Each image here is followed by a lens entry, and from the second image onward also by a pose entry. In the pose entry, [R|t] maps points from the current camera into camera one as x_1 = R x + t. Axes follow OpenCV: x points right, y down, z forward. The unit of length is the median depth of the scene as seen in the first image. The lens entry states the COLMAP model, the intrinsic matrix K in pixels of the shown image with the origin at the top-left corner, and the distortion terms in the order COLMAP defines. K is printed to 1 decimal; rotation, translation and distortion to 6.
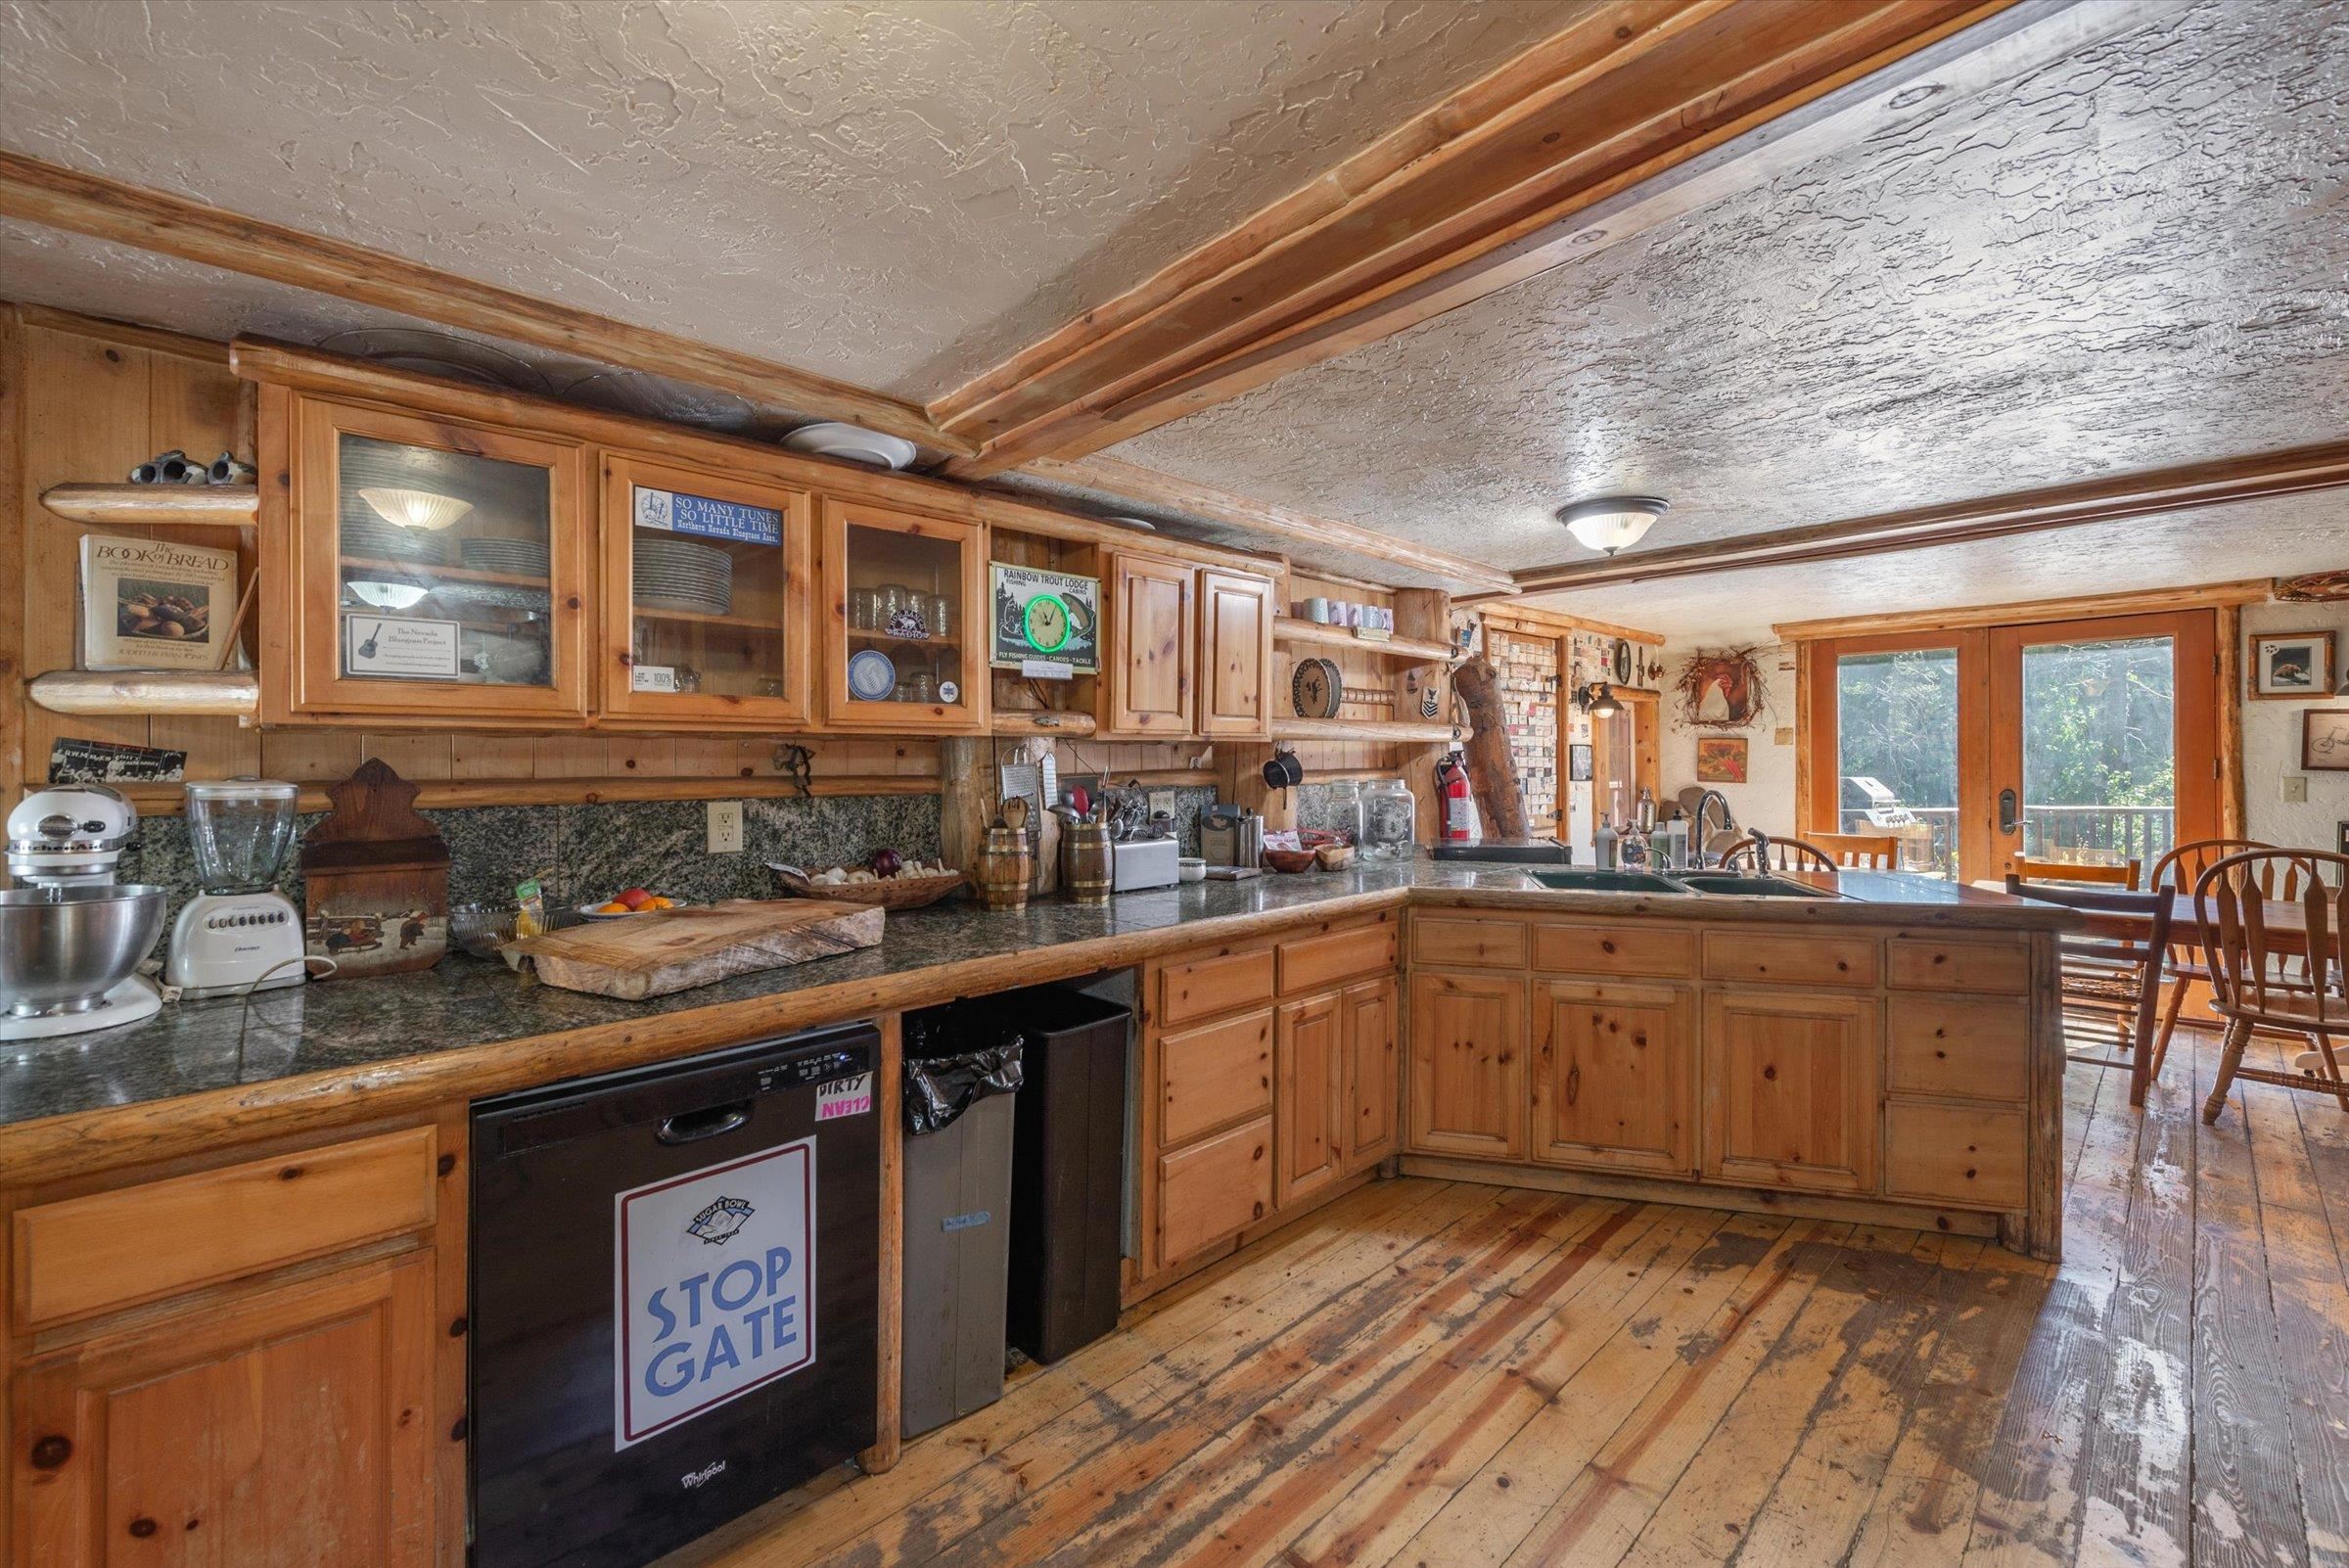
lens RADIAL K [[954.6, 0, 1159.2], [0, 954.6, 760.3], [0, 0, 1]] dist [0.001961, -0.001391]
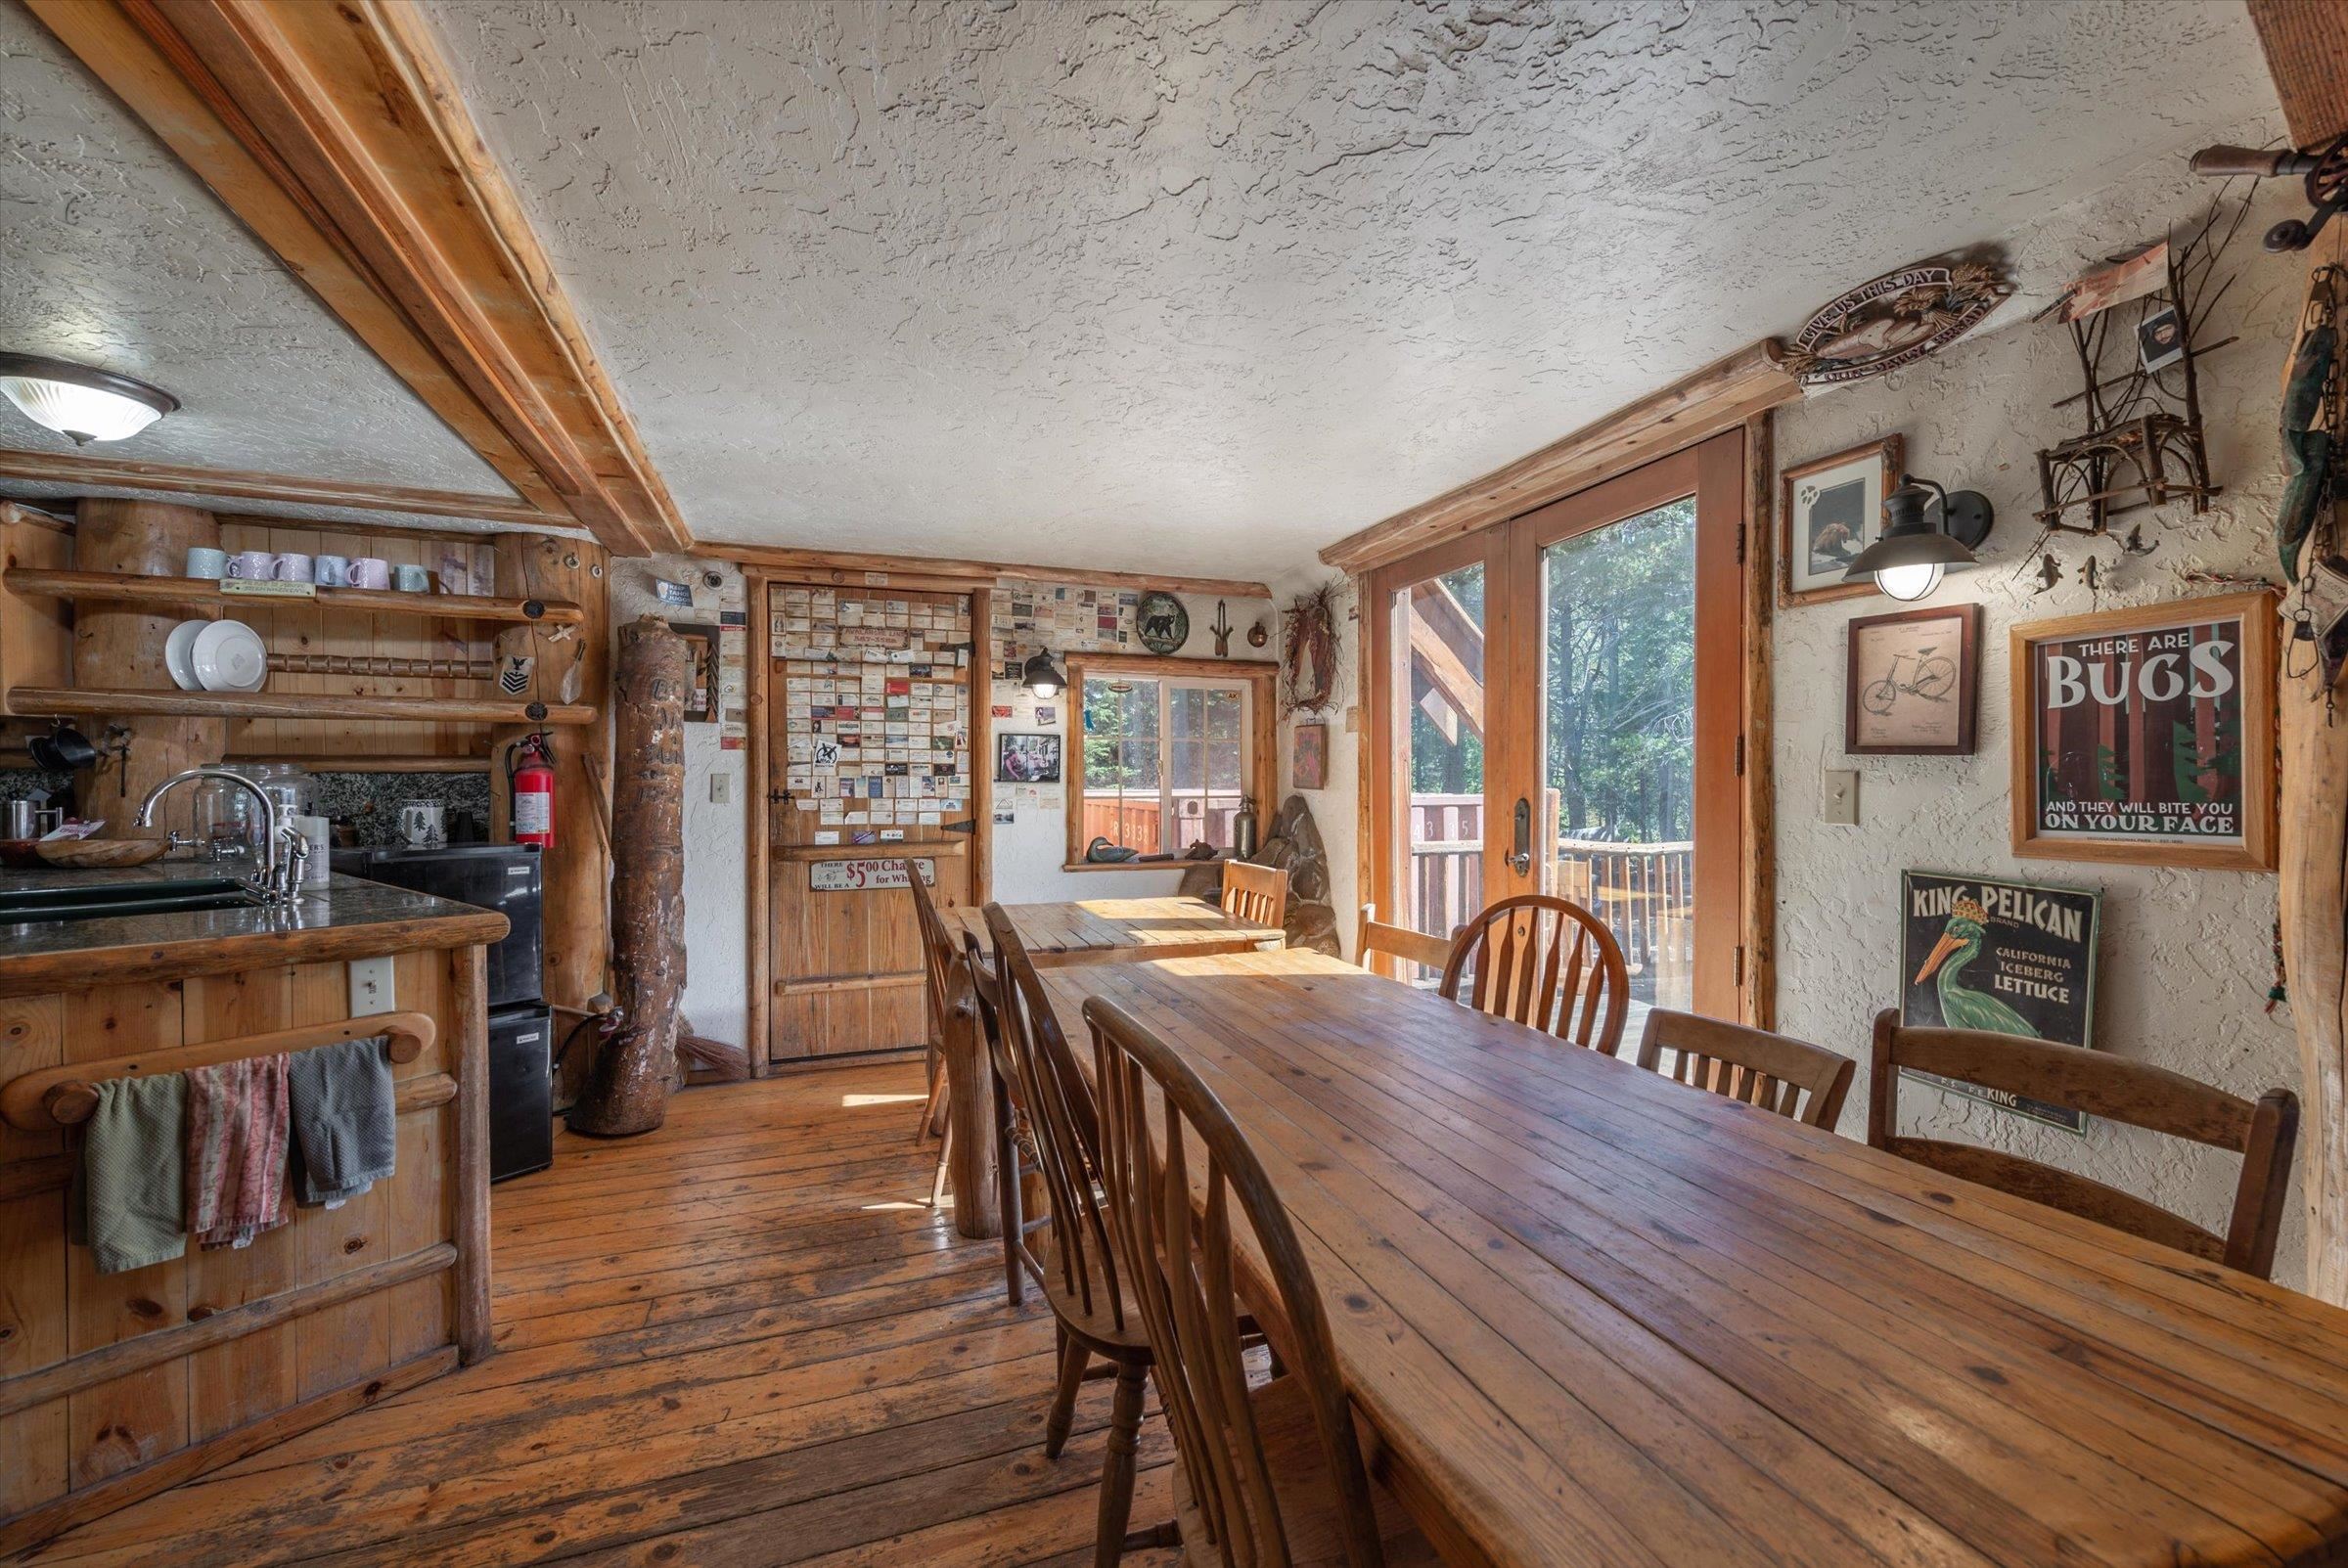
lens RADIAL K [[954.1, 0, 1189.7], [0, 954.1, 787.3], [0, 0, 1]] dist [0.001961, -0.001391]
pose [[0.927503, 0.007138, -0.373749, 1.696971], [-0.005552, 0.999970, 0.005318, 0.040307], [0.373776, -0.002857, 0.927515, 0.728164]]
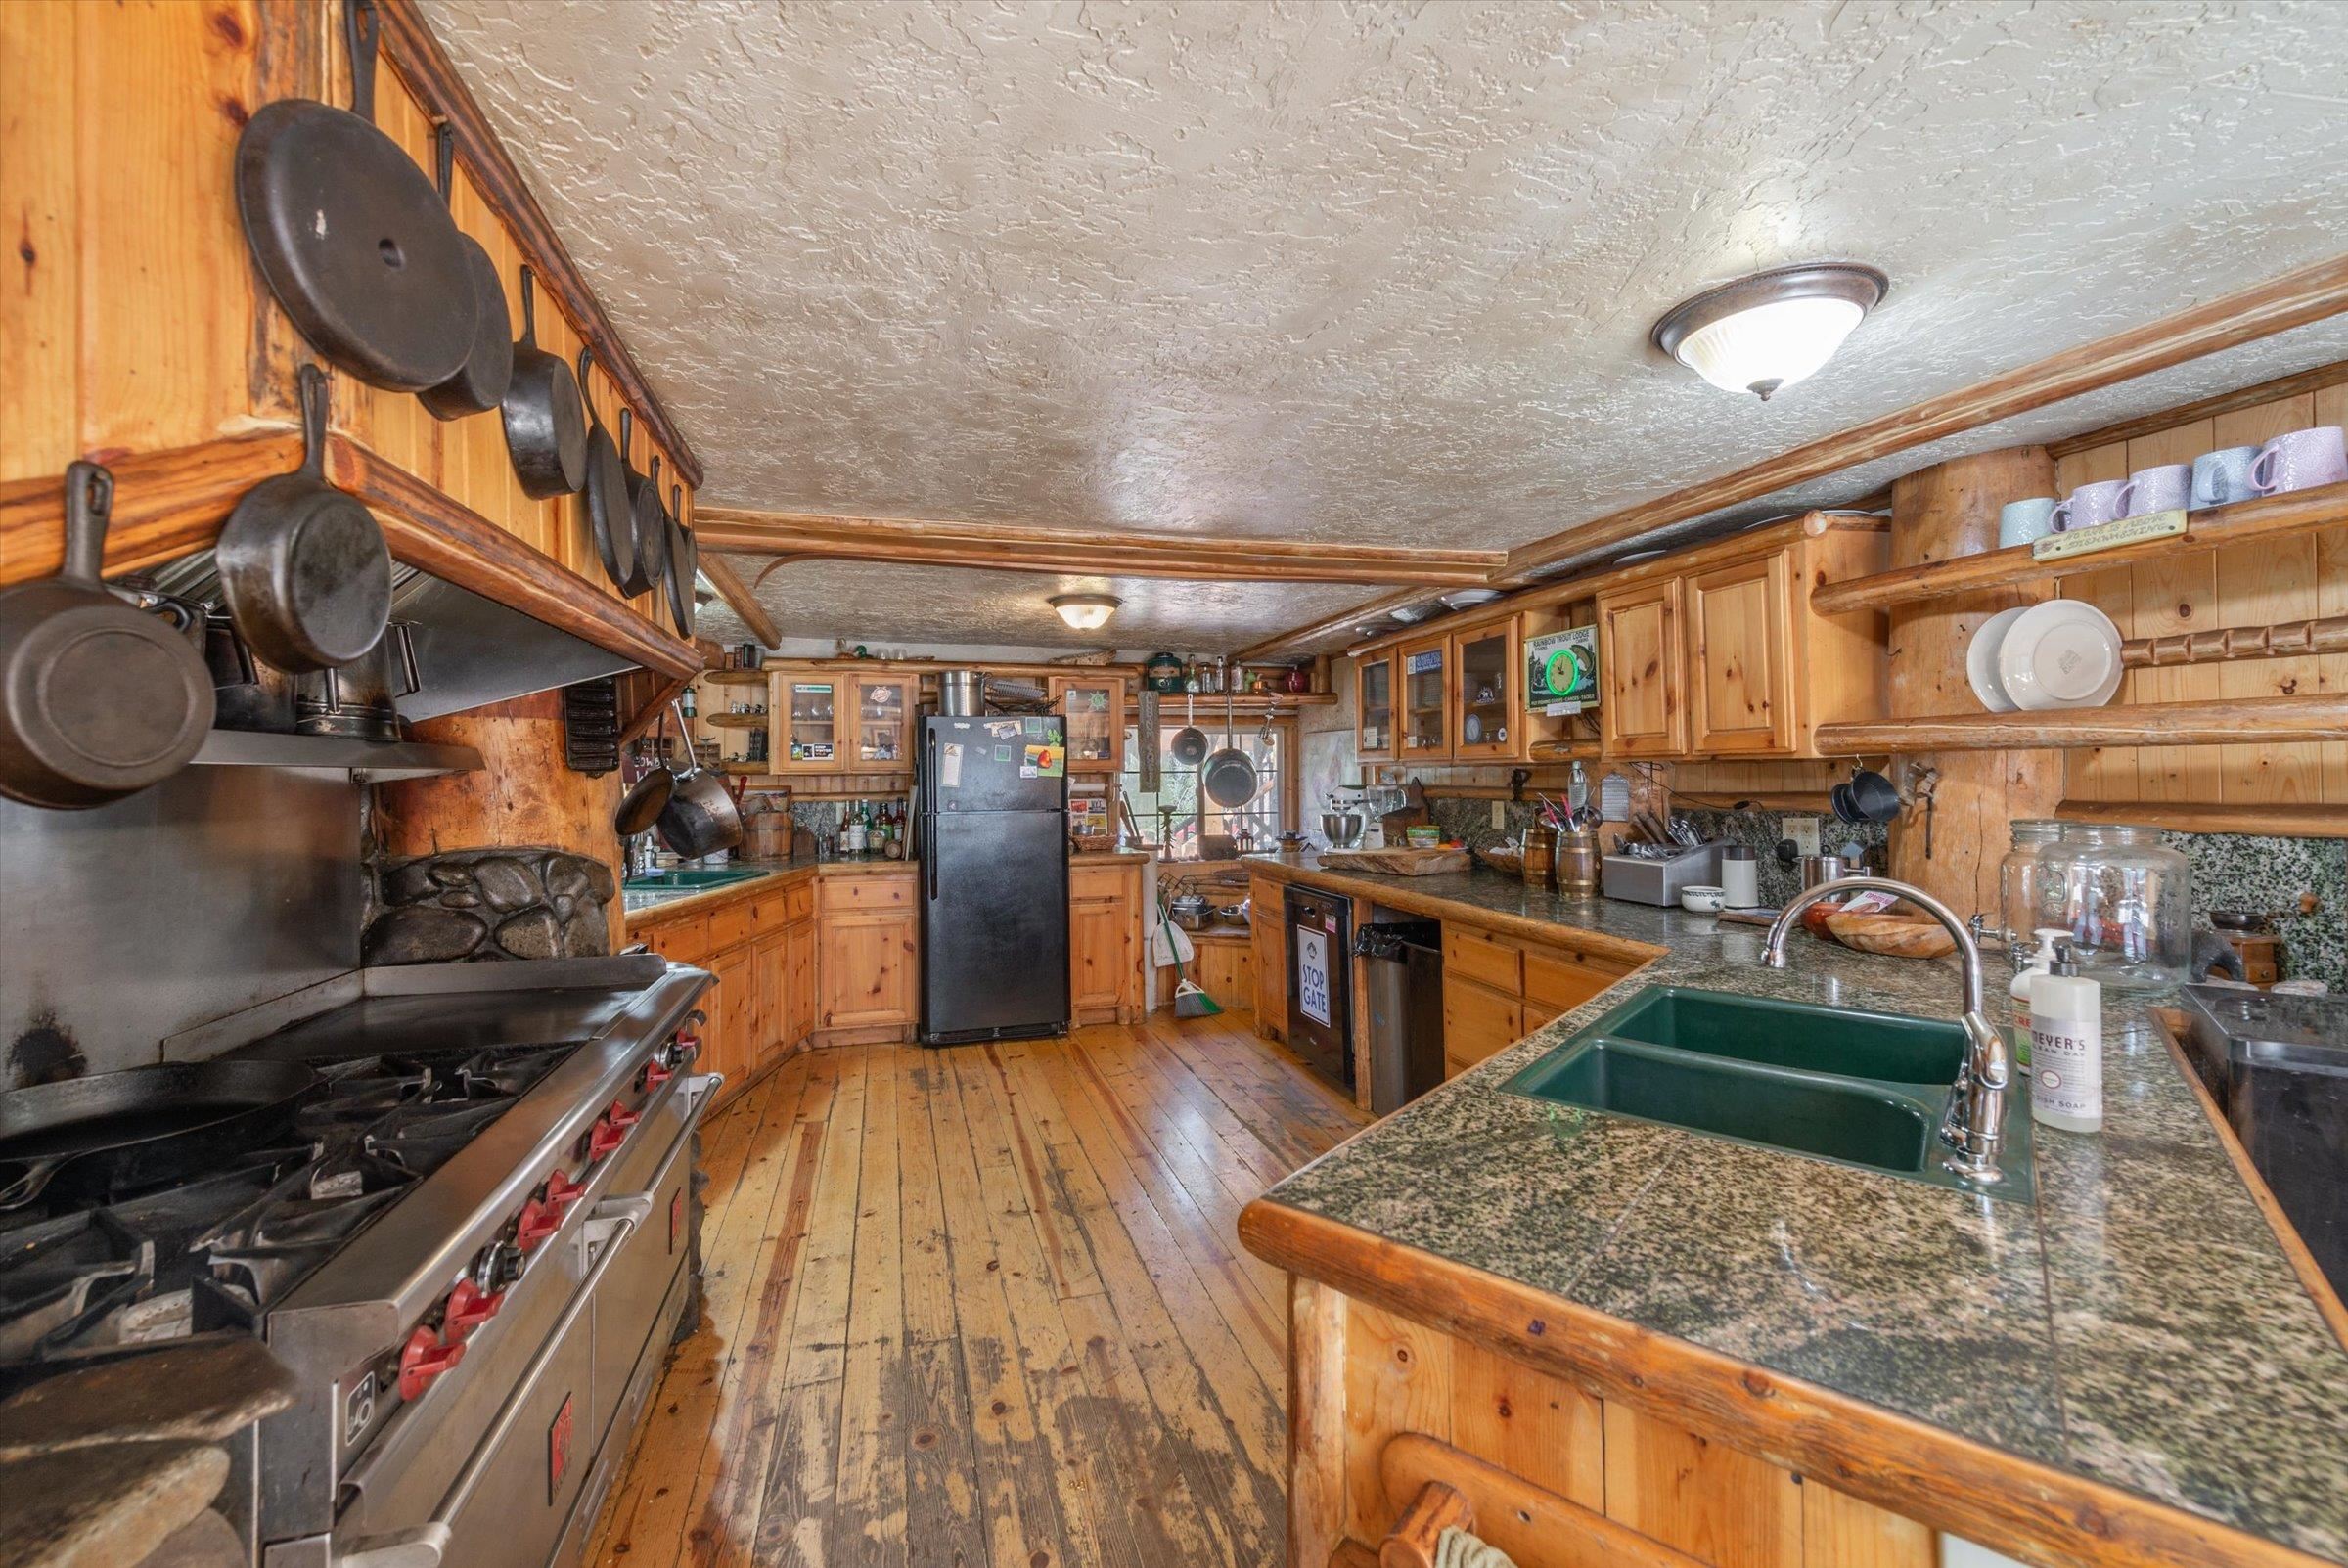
lens RADIAL K [[954.1, 0, 1158.5], [0, 954.1, 783.3], [0, 0, 1]] dist [0.001961, -0.001391]
pose [[-0.453219, 0.018690, -0.891203, 1.217725], [0.013225, 0.999811, 0.014242, -0.020319], [0.891301, -0.005331, -0.453380, 1.053019]]
